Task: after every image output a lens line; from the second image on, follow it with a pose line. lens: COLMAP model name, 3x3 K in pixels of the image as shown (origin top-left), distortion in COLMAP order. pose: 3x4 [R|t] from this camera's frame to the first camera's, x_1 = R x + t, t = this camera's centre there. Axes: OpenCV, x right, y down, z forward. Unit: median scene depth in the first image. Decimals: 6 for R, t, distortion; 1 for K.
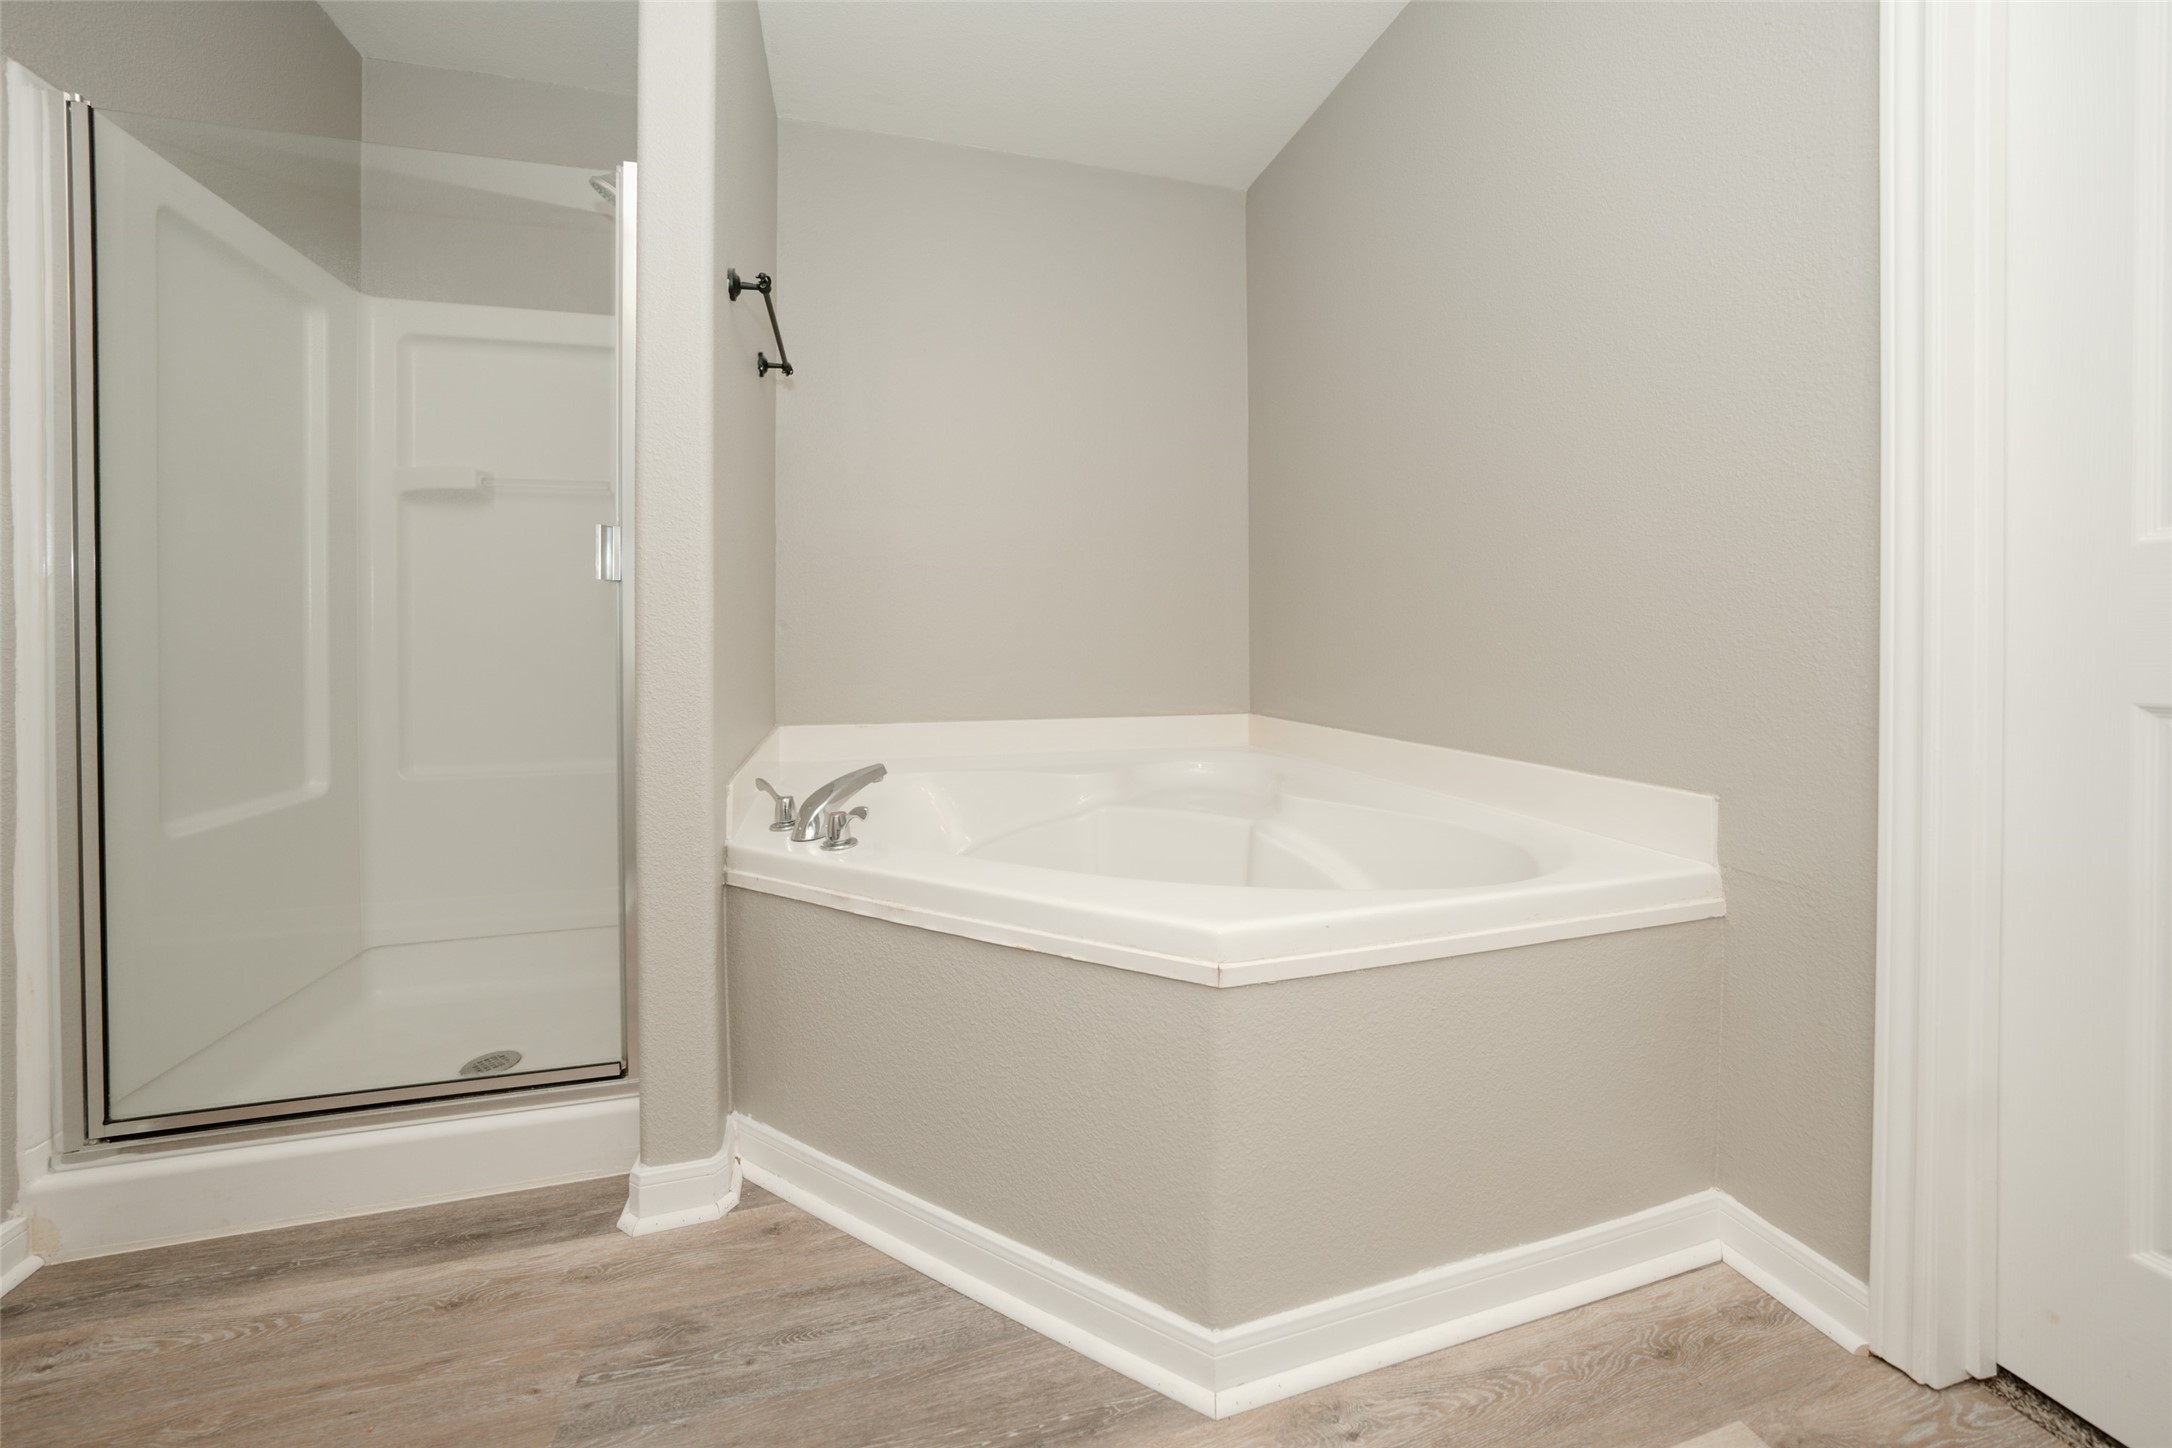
lens RADIAL K [[783.9, 0, 1107.1], [0, 783.9, 675.4], [0, 0, 1]] dist [-0.027173, 0.005161]
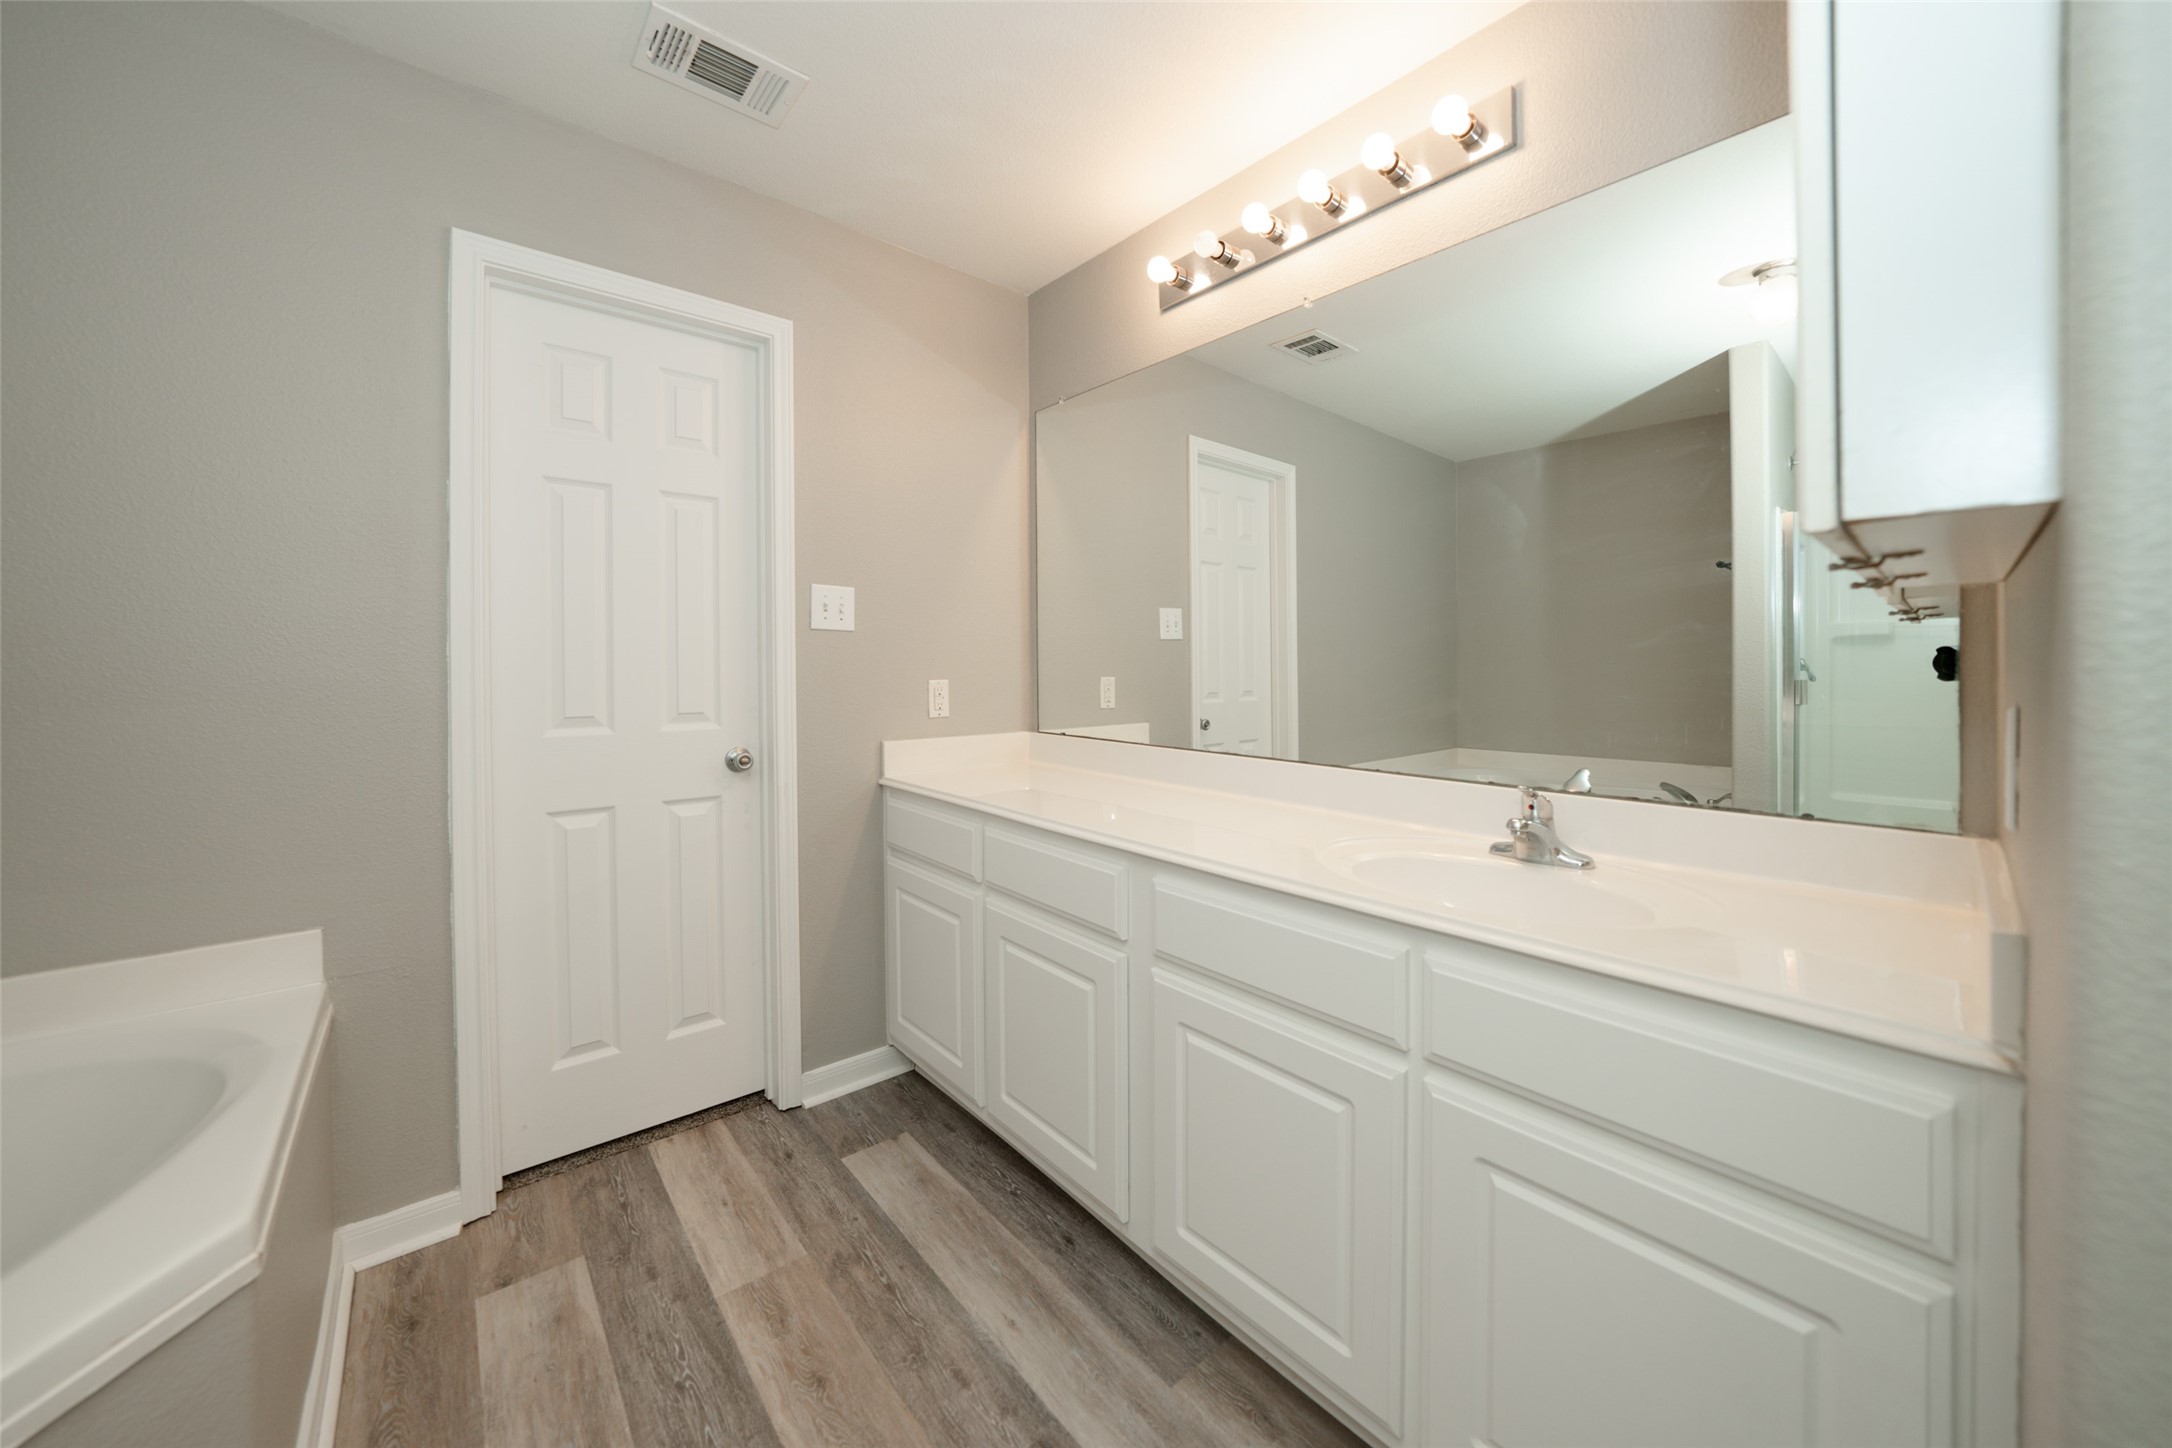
lens RADIAL K [[783.9, 0, 1086.2], [0, 783.9, 676.1], [0, 0, 1]] dist [-0.027173, 0.005161]
pose [[-0.427165, -0.010342, 0.904115, -0.980925], [0.021141, 0.999547, 0.021422, -0.284006], [-0.903926, 0.028265, -0.426753, 0.420227]]
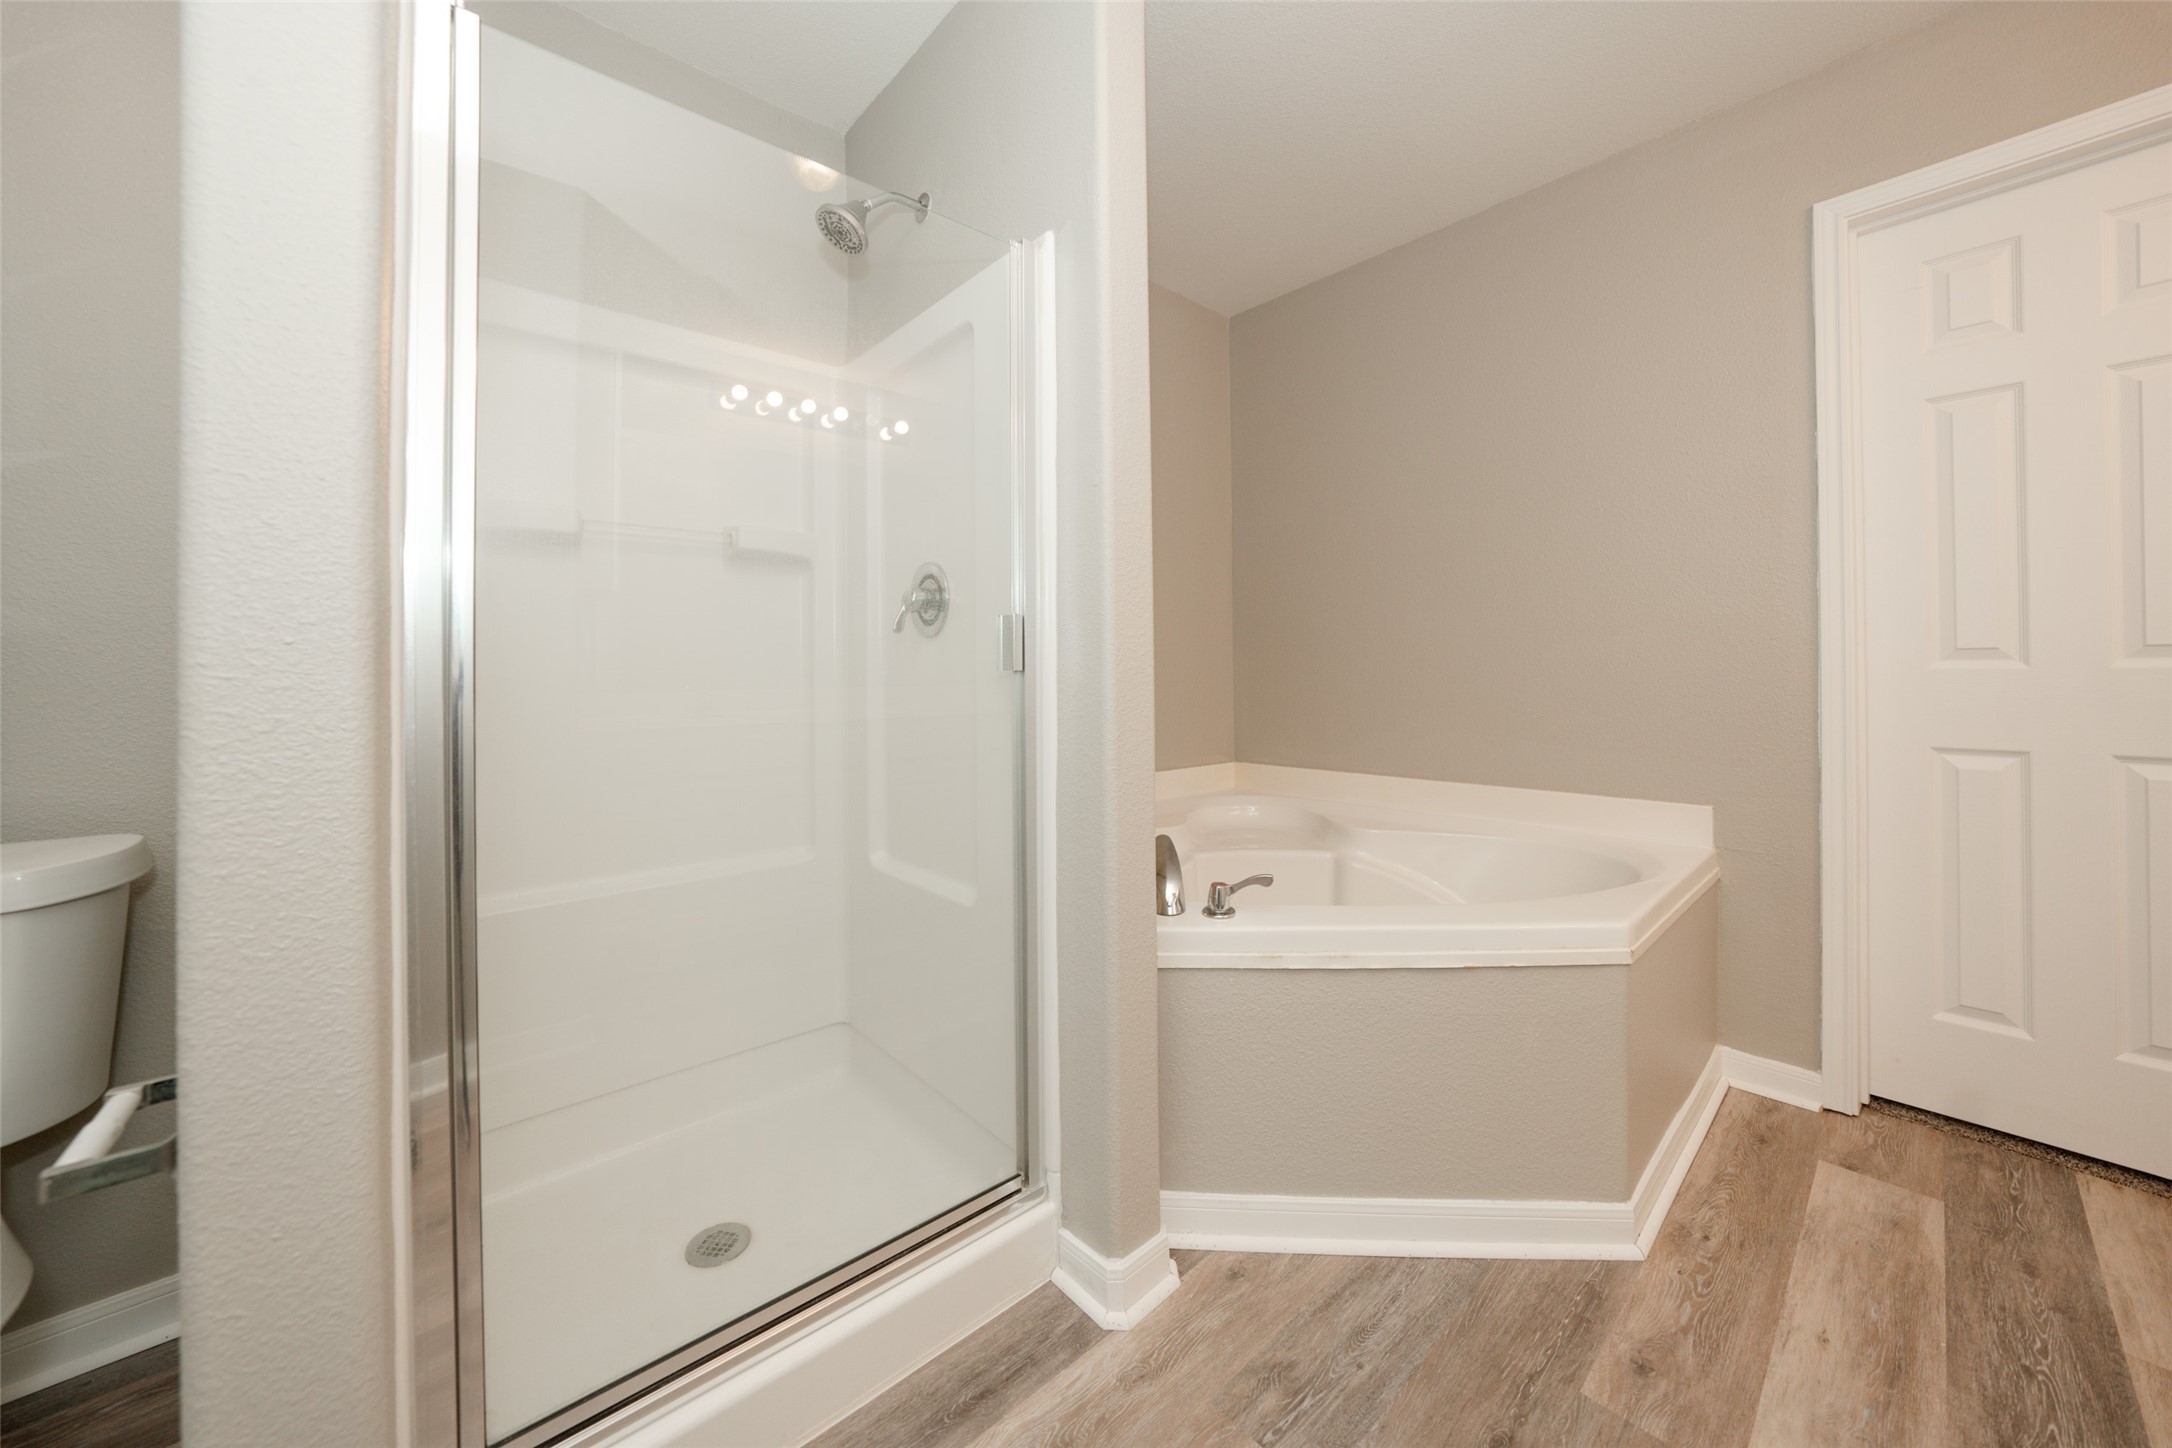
lens RADIAL K [[783.9, 0, 1072.6], [0, 783.9, 688.0], [0, 0, 1]] dist [-0.027173, 0.005161]
pose [[0.896628, -0.009513, 0.442682, -1.297358], [0.019754, 0.999633, -0.018529, -0.105516], [-0.442343, 0.025358, 0.896487, 0.124964]]
